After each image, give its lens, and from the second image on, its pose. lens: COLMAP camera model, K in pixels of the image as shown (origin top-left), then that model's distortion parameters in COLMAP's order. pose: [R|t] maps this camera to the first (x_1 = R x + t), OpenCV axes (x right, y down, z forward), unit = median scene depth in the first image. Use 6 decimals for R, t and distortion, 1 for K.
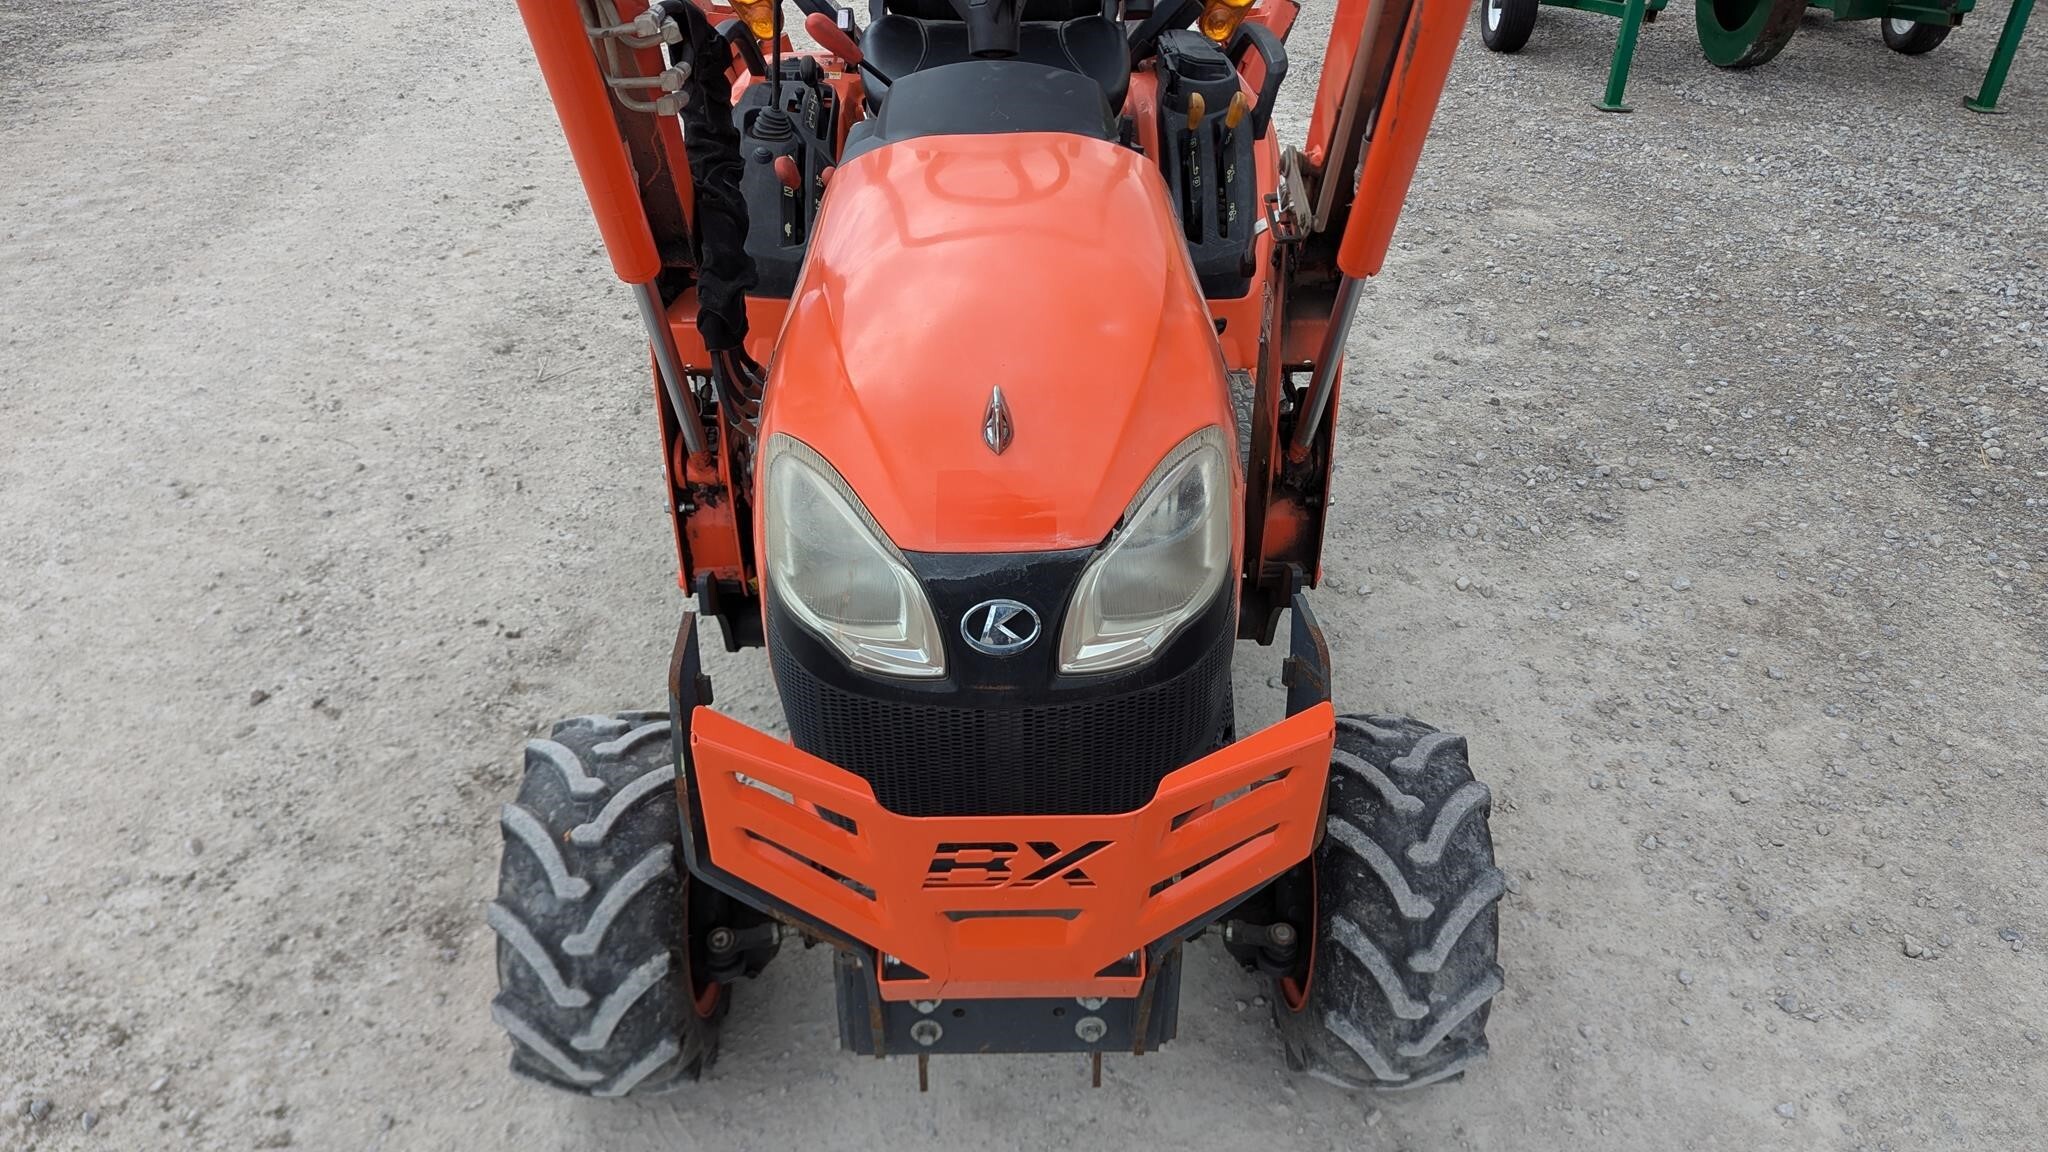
lens RADIAL K [[1451.0, 0, 1032.4], [0, 1451.0, 565.7], [0, 0, 1]] dist [0.078185, -0.072971]
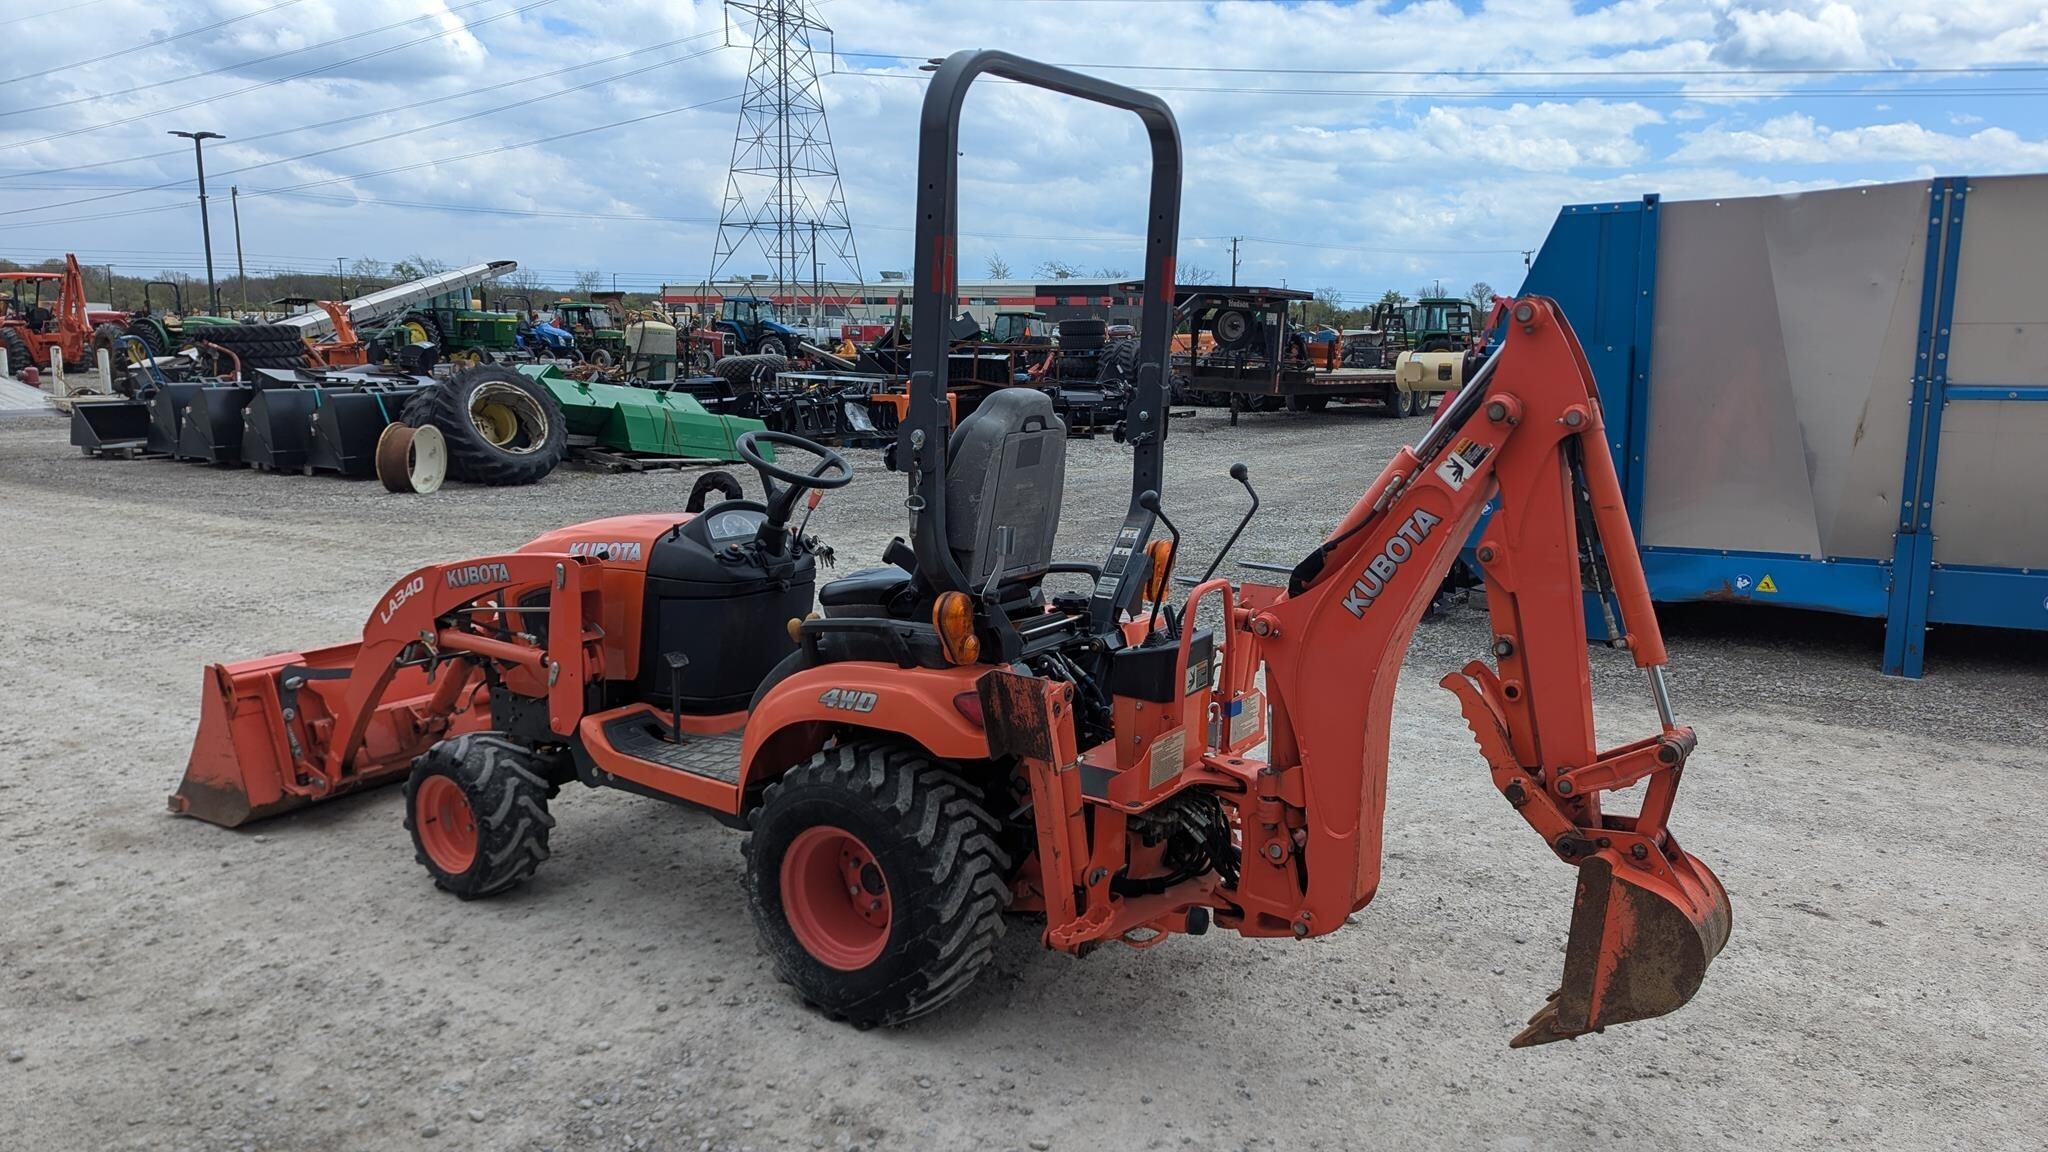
lens RADIAL K [[1451.0, 0, 1028.1], [0, 1451.0, 545.2], [0, 0, 1]] dist [0.078185, -0.072971]
pose [[-0.572896, 0.103689, -0.813043, 1.118306], [-0.454349, 0.785430, 0.420317, -1.042594], [0.682171, 0.610203, -0.402859, 1.624458]]
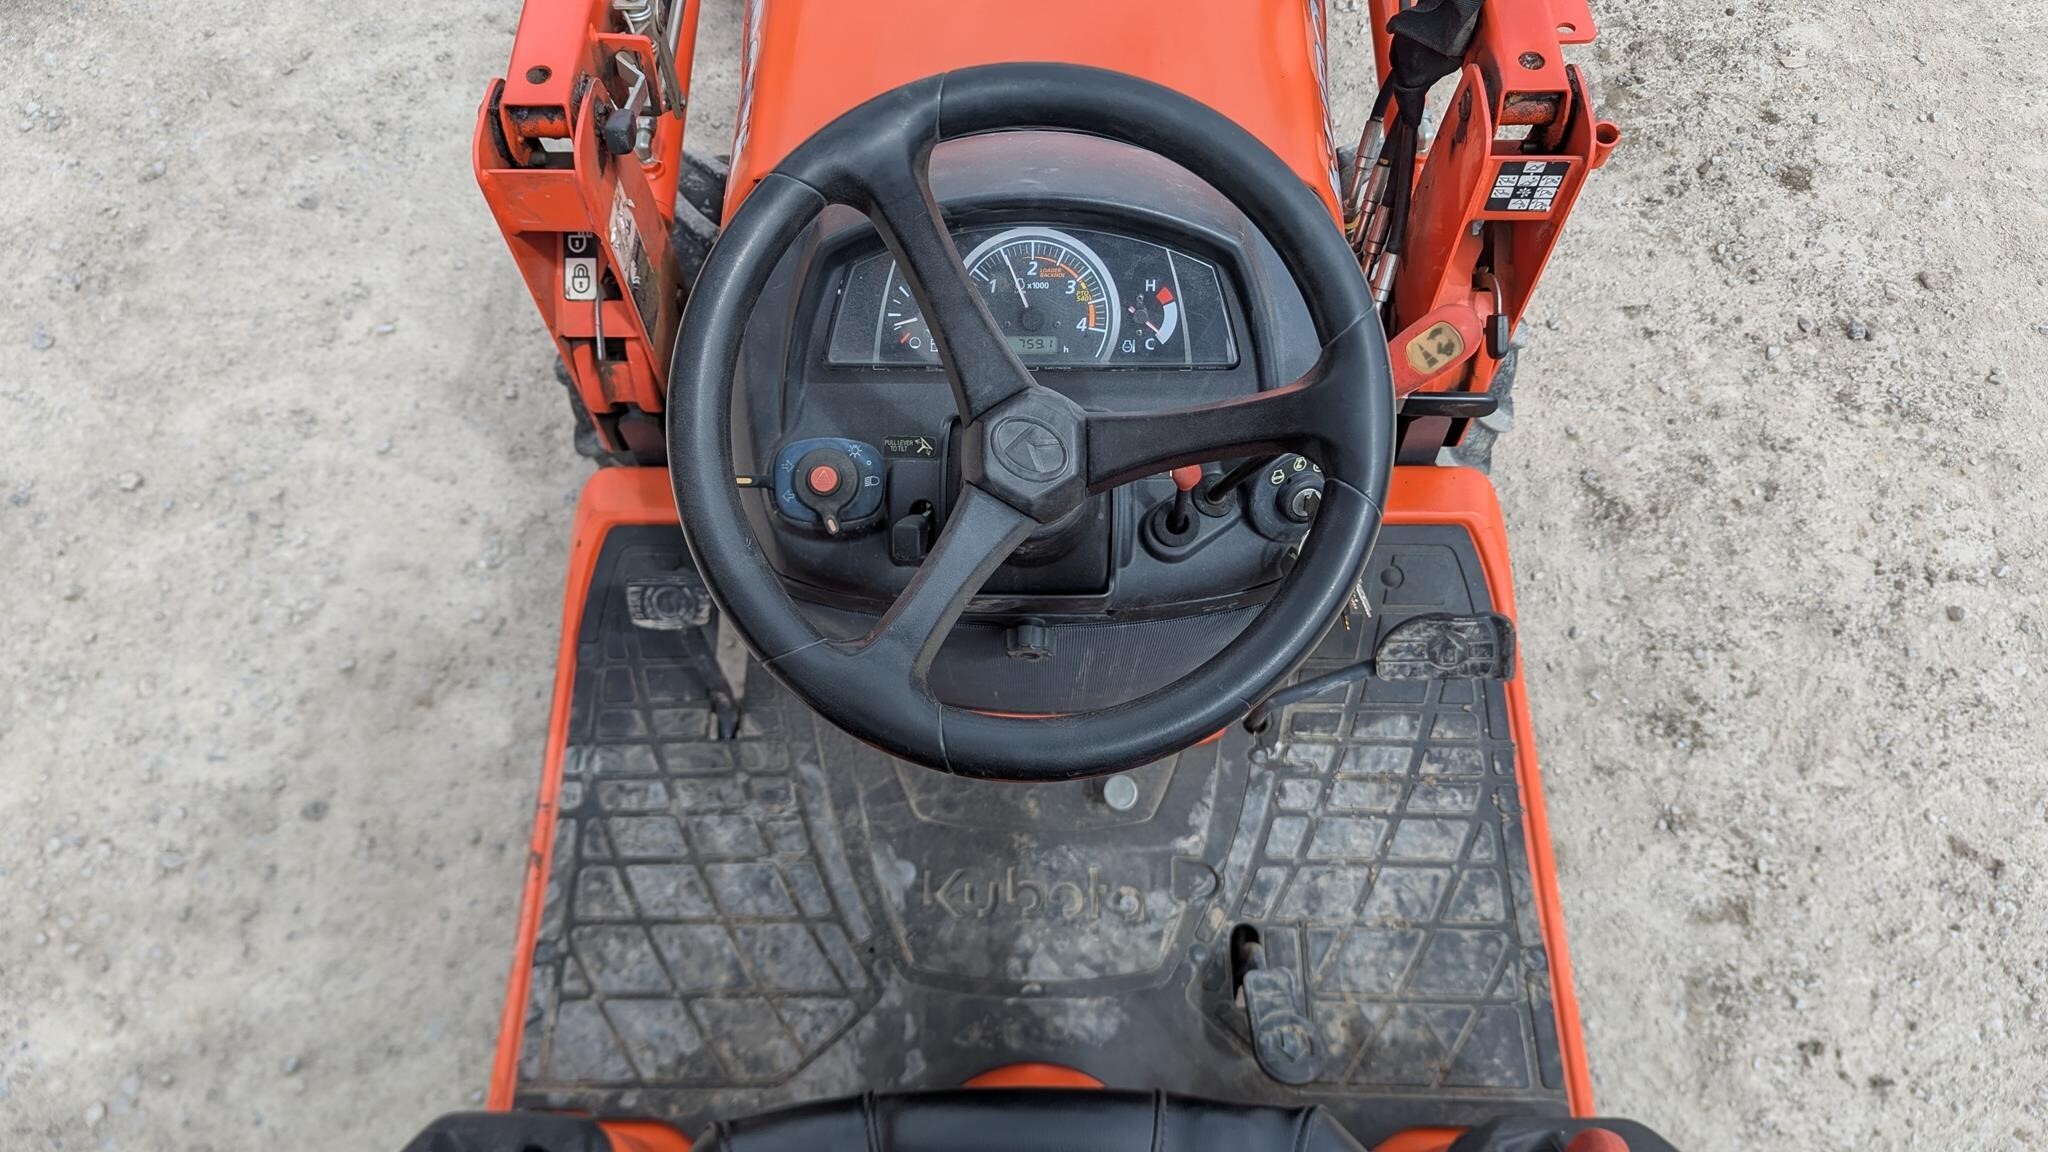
lens RADIAL K [[1451.0, 0, 1018.3], [0, 1451.0, 539.2], [0, 0, 1]] dist [0.078185, -0.072971]
pose [[-0.999352, -0.026463, 0.024385, -0.025169], [0.026775, -0.094062, 0.995206, -0.596223], [-0.024043, 0.995215, 0.094710, 0.760828]]
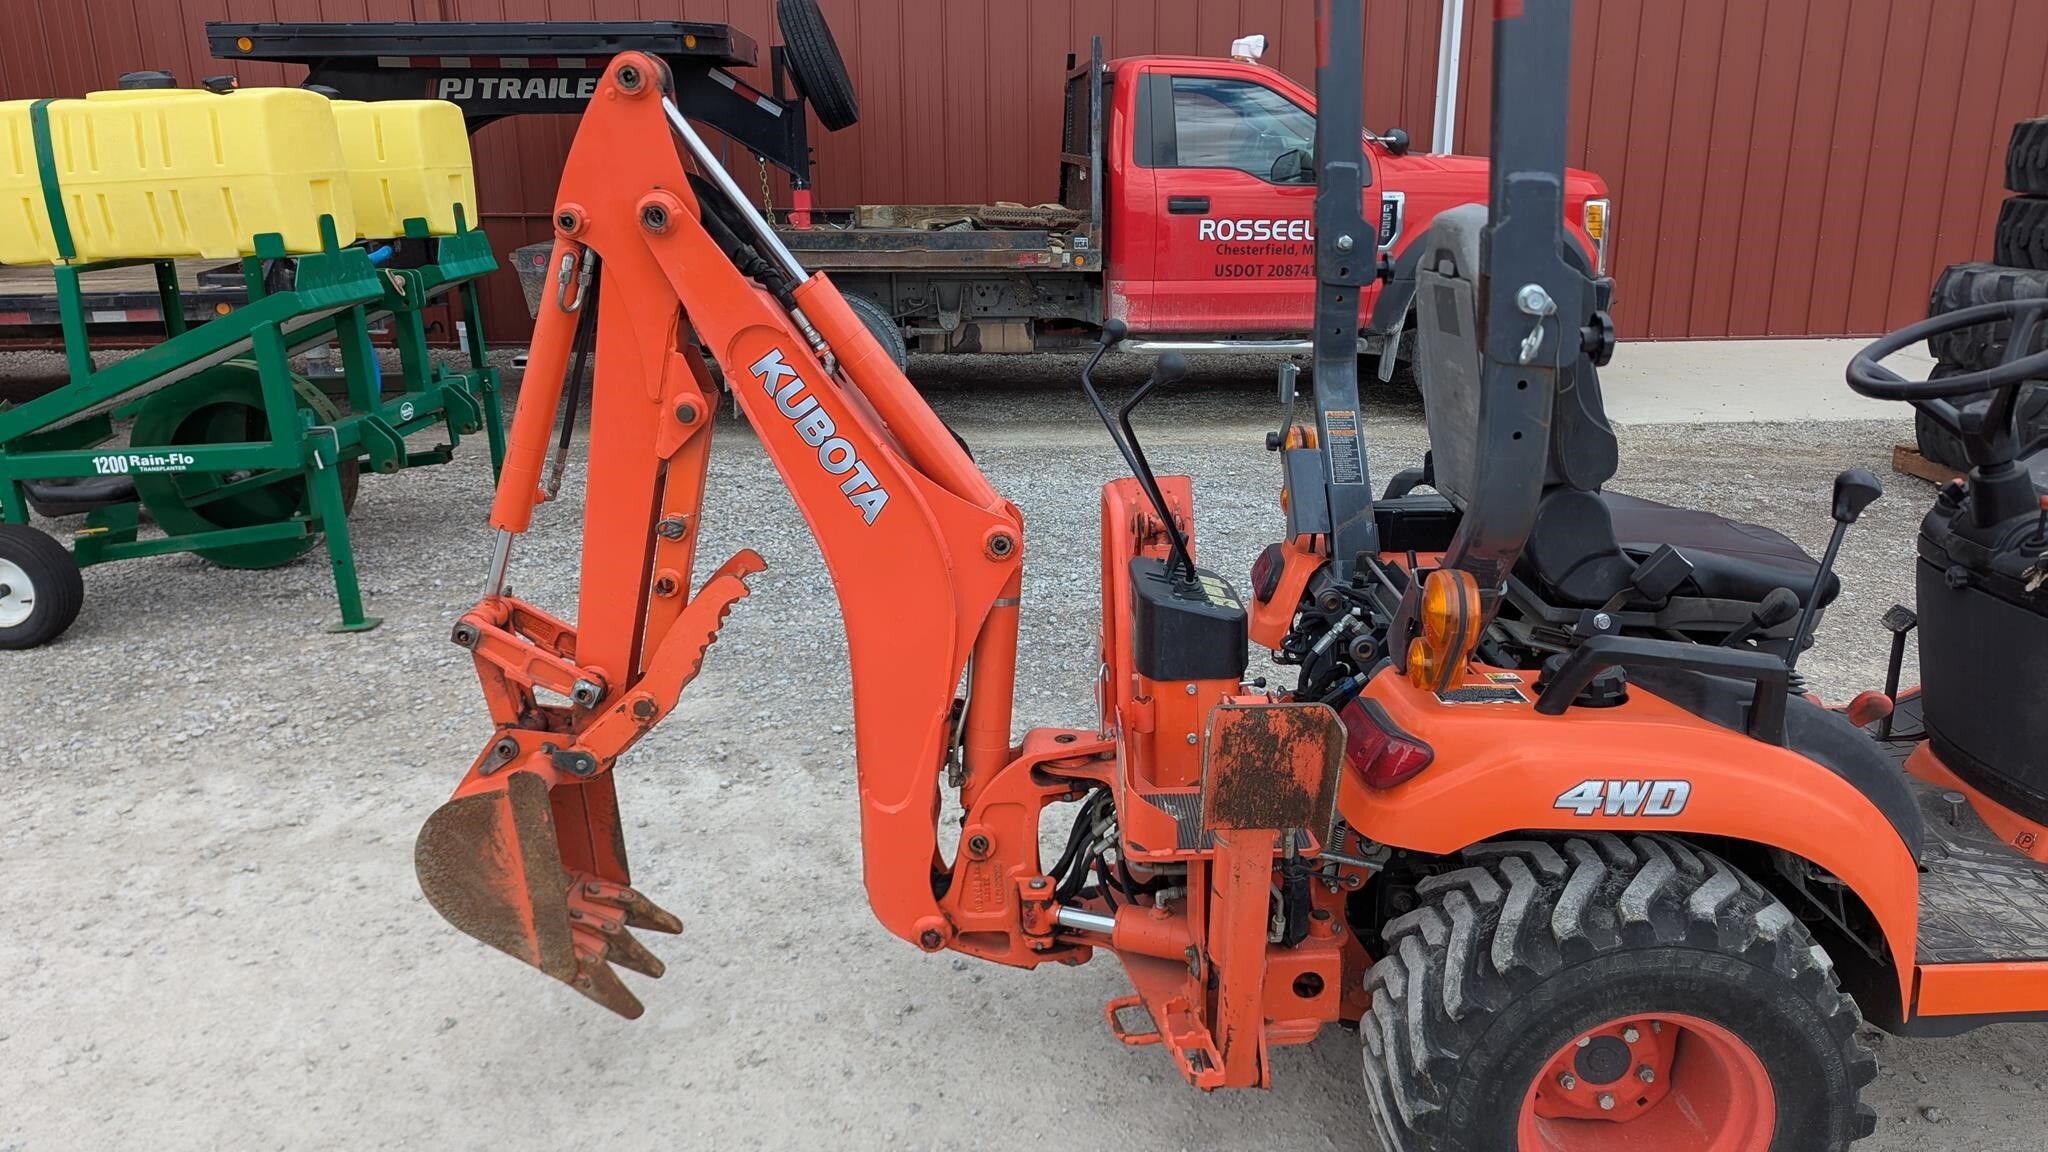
lens RADIAL K [[1451.0, 0, 1029.4], [0, 1451.0, 554.2], [0, 0, 1]] dist [0.078185, -0.072971]
pose [[0.015246, -0.285609, 0.958225, -0.893129], [0.539954, 0.808940, 0.232522, -0.744768], [-0.841557, 0.513852, 0.166549, 1.146864]]
